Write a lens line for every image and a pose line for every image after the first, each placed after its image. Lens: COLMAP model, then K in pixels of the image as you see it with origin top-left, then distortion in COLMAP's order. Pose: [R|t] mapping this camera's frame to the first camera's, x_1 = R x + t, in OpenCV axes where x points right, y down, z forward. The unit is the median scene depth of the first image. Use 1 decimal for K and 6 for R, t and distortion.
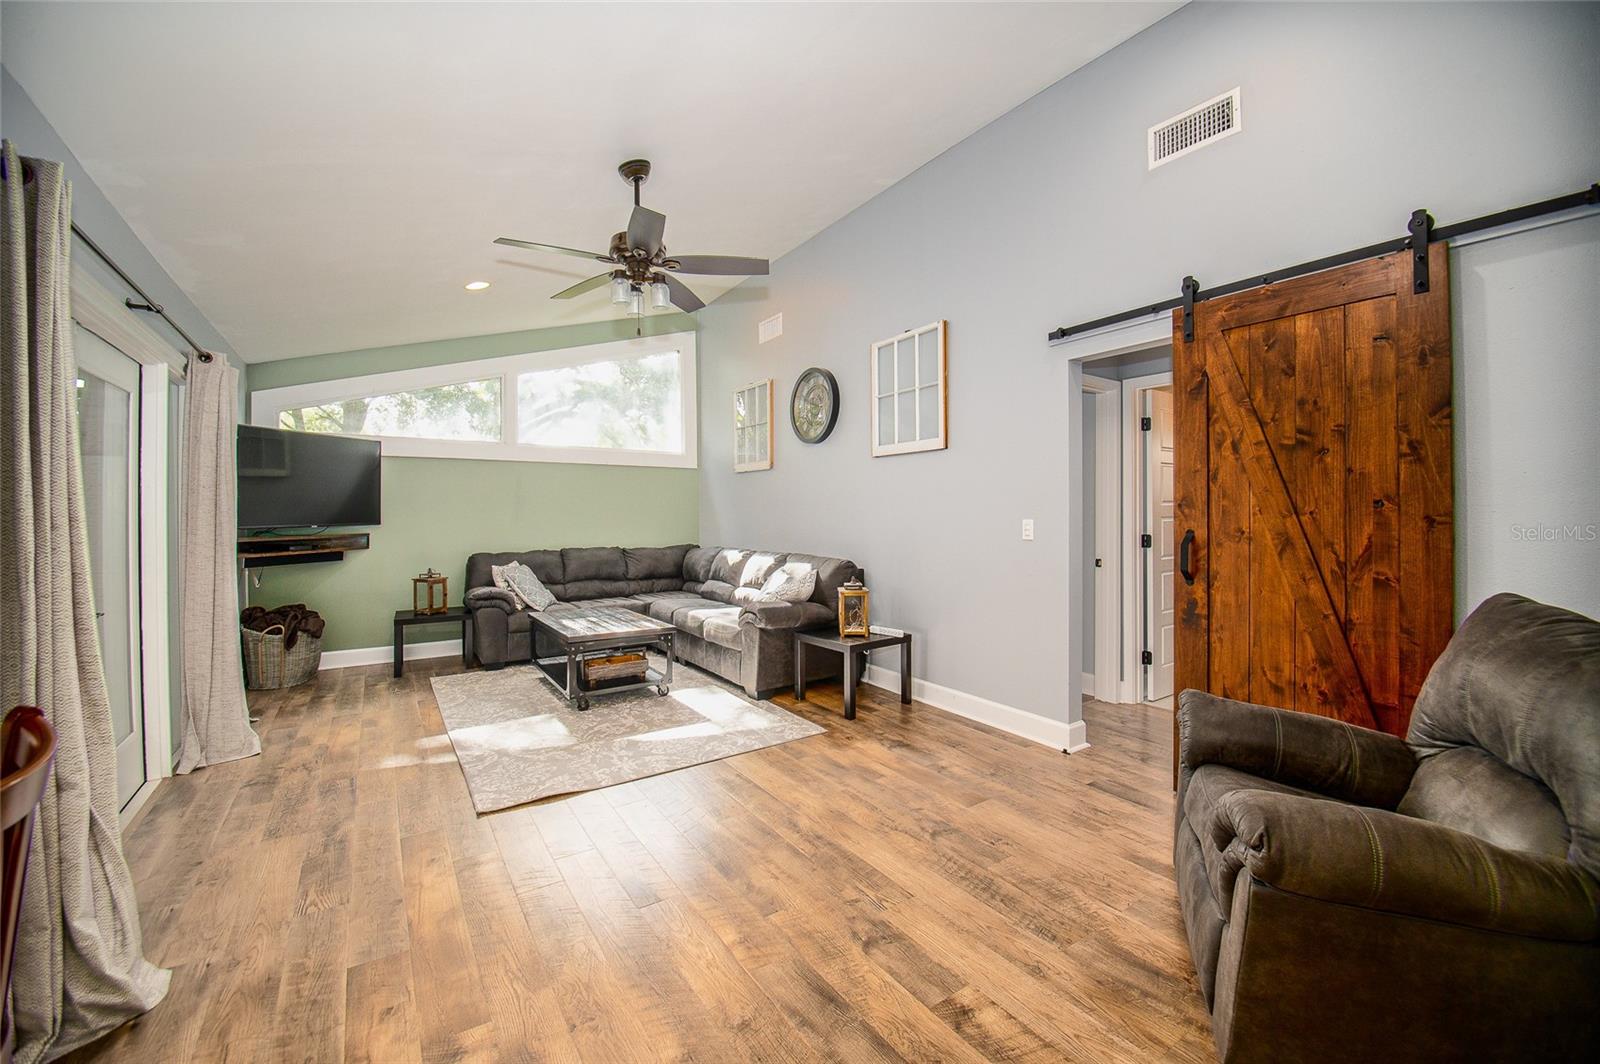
lens RADIAL K [[642.1, 0, 815.0], [0, 642.1, 515.0], [0, 0, 1]] dist [-0.000093, -0.016148]
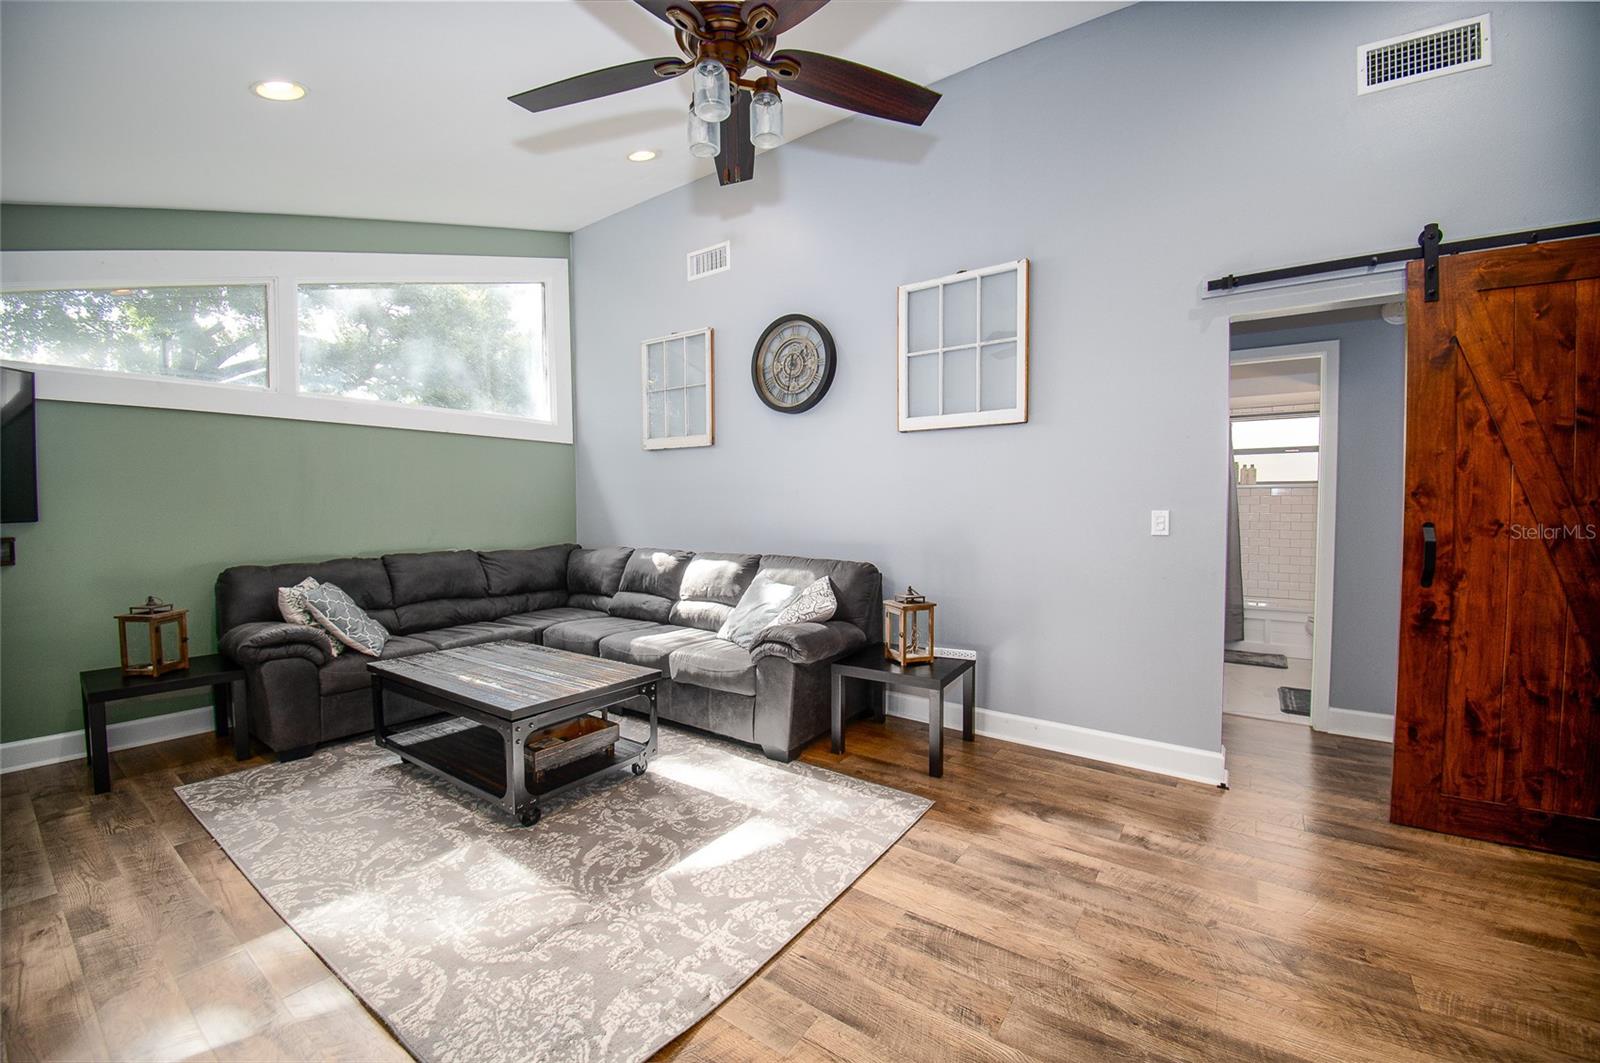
lens RADIAL K [[623.5, 0, 818.0], [0, 623.5, 528.1], [0, 0, 1]] dist [-0.001726, -0.014203]
pose [[0.931311, -0.012066, 0.364025, -0.318183], [-0.000824, 0.999379, 0.035236, 0.001707], [-0.364224, -0.033116, 0.930723, 0.359013]]
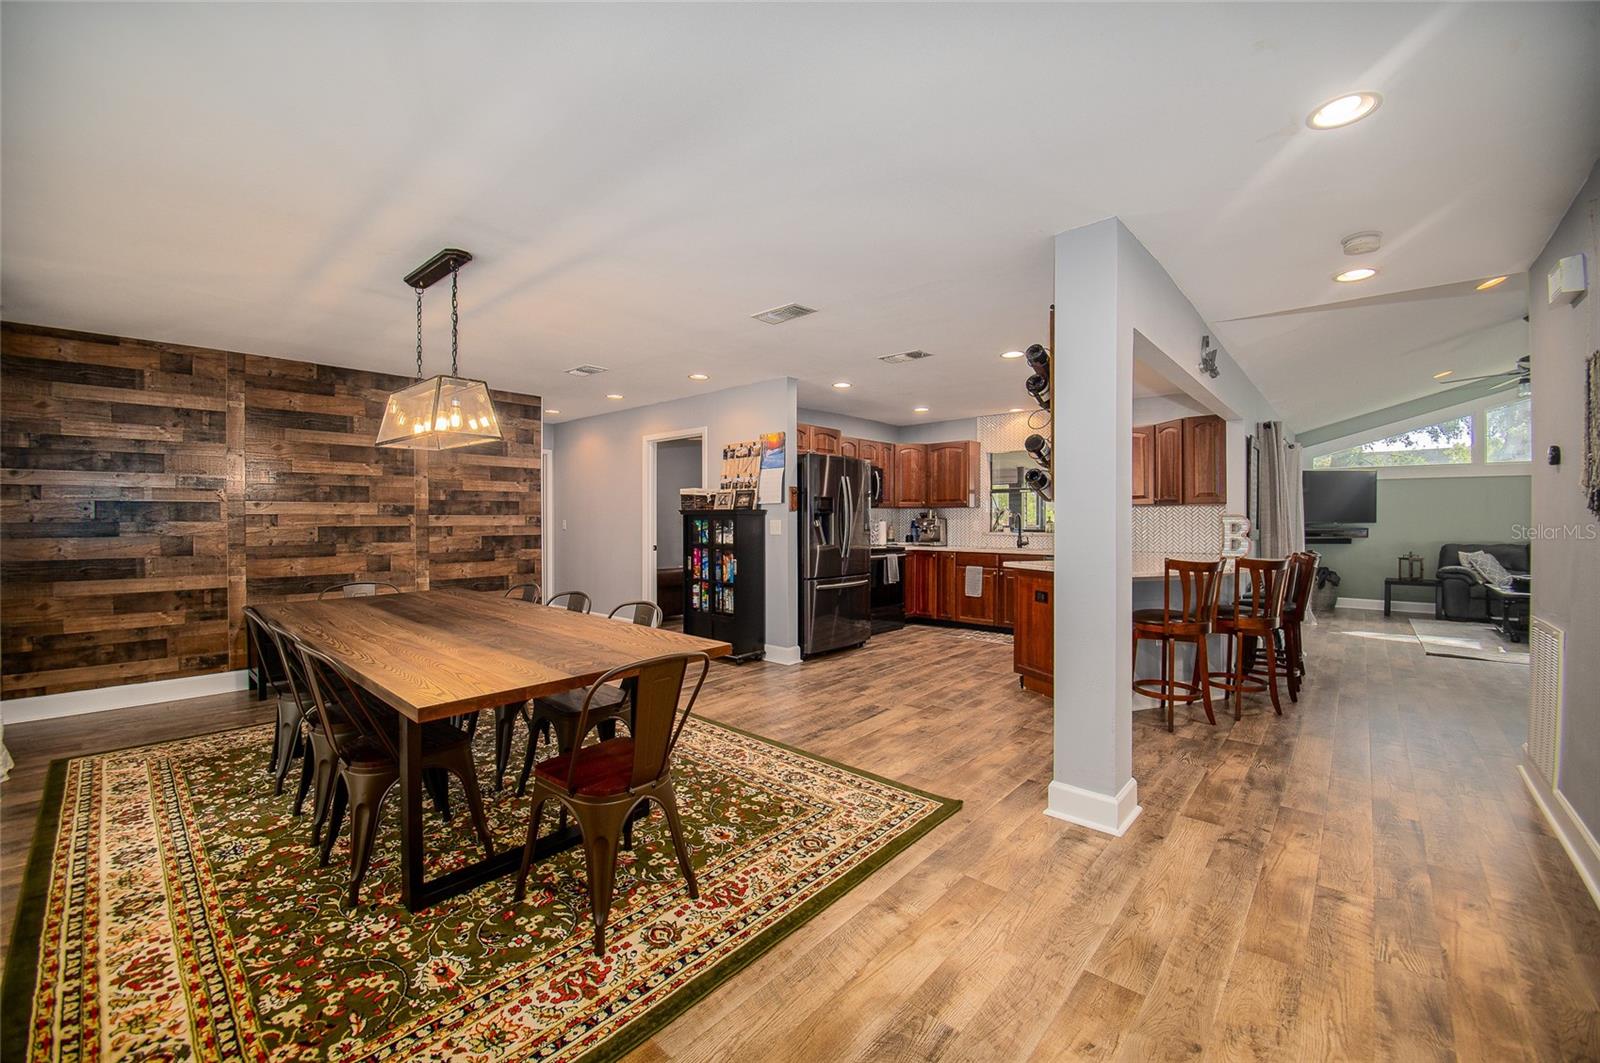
lens RADIAL K [[635.6, 0, 803.4], [0, 635.6, 524.1], [0, 0, 1]] dist [0.000974, -0.013728]
pose [[0.237155, 0.014029, -0.971371, 0.688726], [-0.003165, 0.999902, 0.013668, 0.002735], [0.971467, -0.000167, 0.237176, -1.030702]]
